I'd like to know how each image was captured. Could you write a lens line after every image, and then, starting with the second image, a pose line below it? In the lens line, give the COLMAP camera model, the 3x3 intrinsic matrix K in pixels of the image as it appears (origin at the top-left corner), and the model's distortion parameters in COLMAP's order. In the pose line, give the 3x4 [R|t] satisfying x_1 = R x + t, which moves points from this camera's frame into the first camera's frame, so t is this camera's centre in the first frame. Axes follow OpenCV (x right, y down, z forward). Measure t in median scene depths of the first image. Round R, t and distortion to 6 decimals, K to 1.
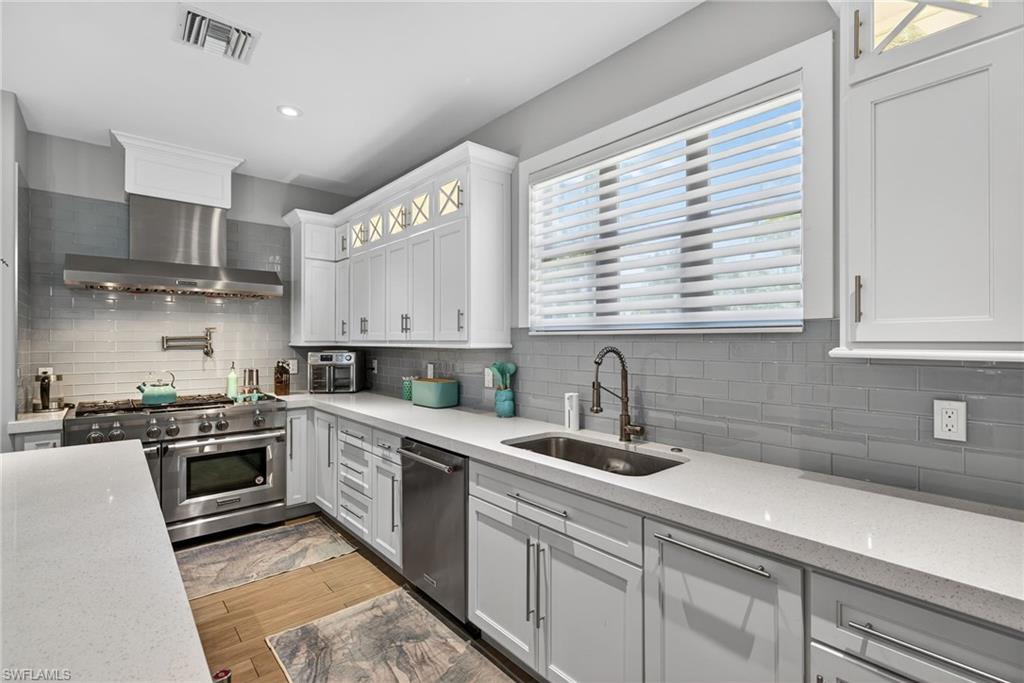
lens RADIAL K [[467.6, 0, 528.6], [0, 467.6, 343.4], [0, 0, 1]] dist [0.001475, -0.000503]
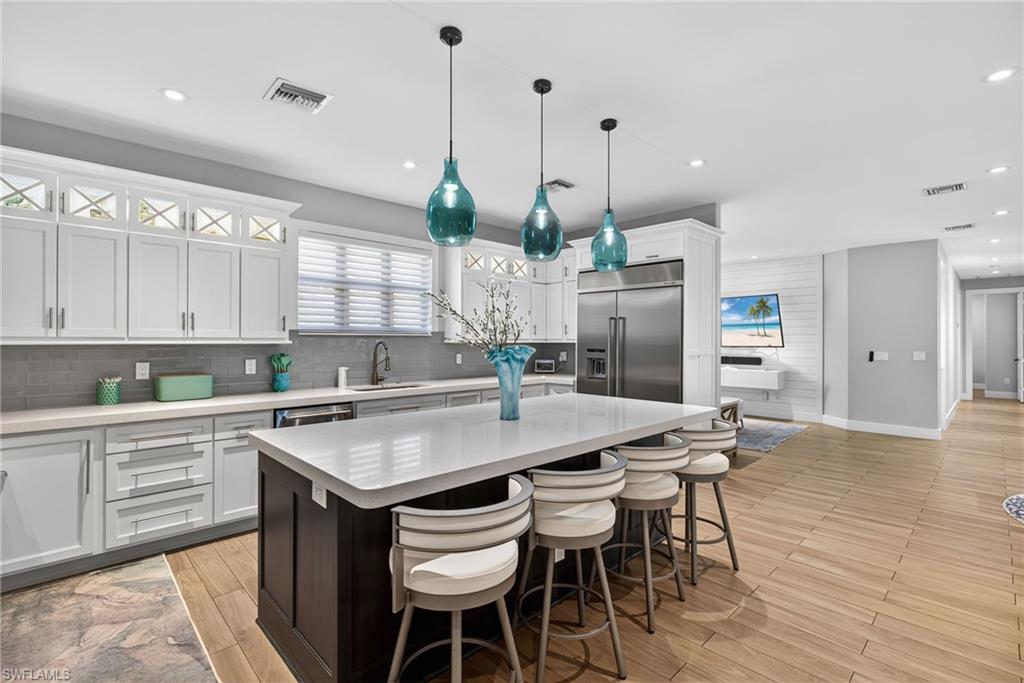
lens RADIAL K [[477.7, 0, 516.0], [0, 477.7, 336.7], [0, 0, 1]] dist [0.000668, 0.001178]
pose [[-0.049514, 0.005655, 0.998757, -1.419321], [0.003677, 0.999978, -0.005480, 0.000464], [-0.998767, 0.003401, -0.049533, 0.331818]]
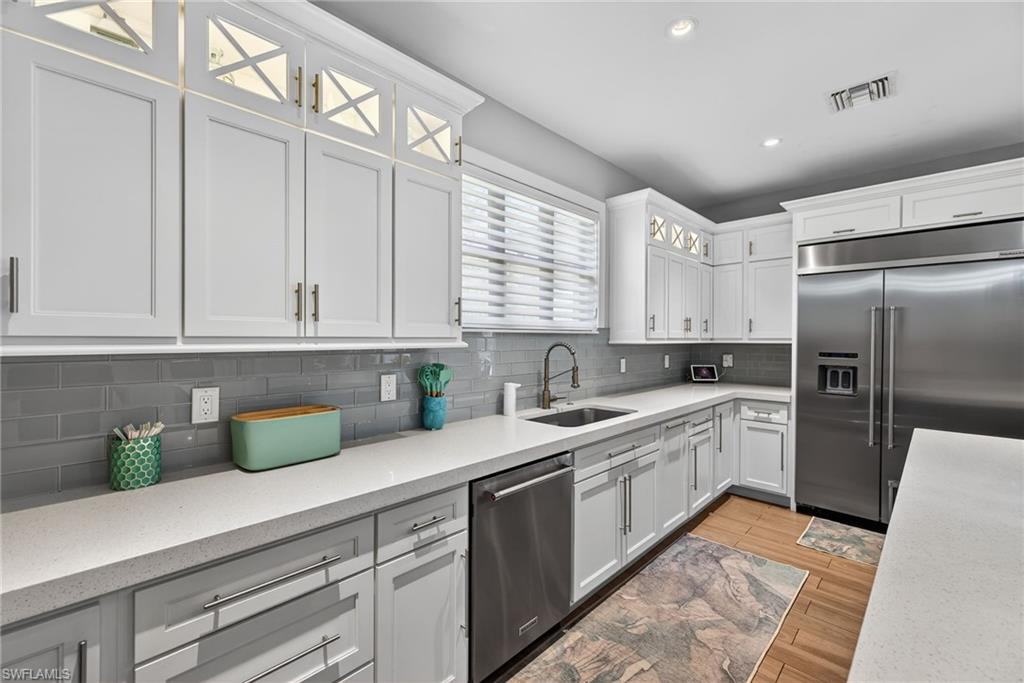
lens RADIAL K [[436.0, 0, 516.8], [0, 436.0, 337.8], [0, 0, 1]] dist [0.006698, -0.000511]
pose [[-0.077853, -0.001154, 0.996964, -0.768796], [0.002778, 0.999995, 0.001375, -0.005243], [-0.996961, 0.002877, -0.077849, 0.845567]]
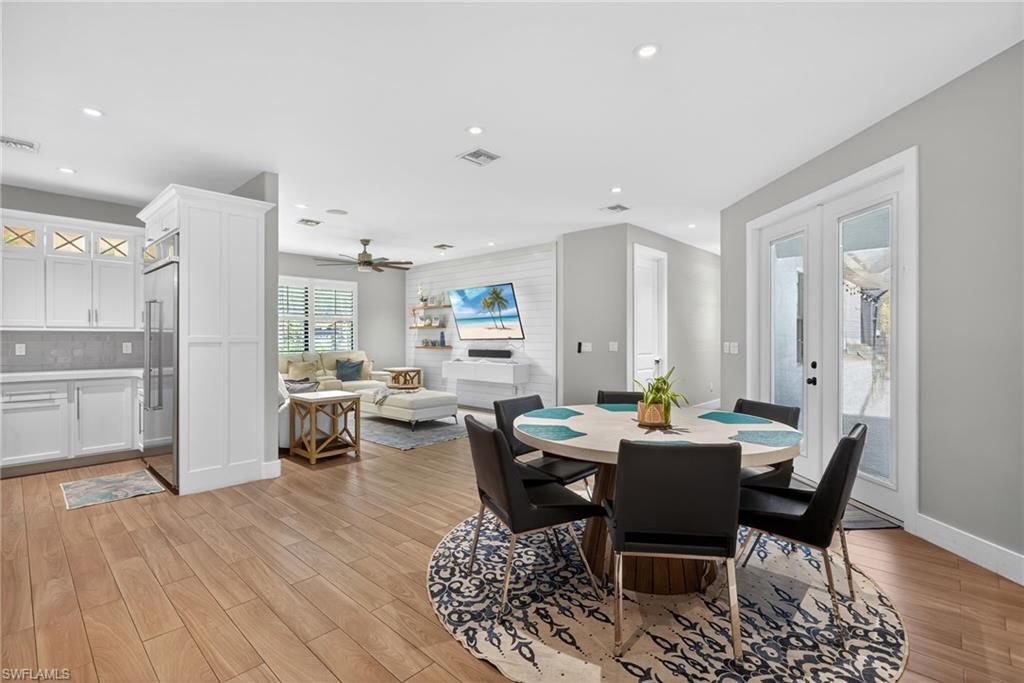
lens RADIAL K [[467.6, 0, 515.9], [0, 467.6, 336.8], [0, 0, 1]] dist [0.001475, -0.000503]
pose [[-0.096656, 0.008093, 0.995285, -1.318844], [0.009089, 0.999932, -0.007248, 0.053088], [-0.995276, 0.008345, -0.096723, -1.049093]]
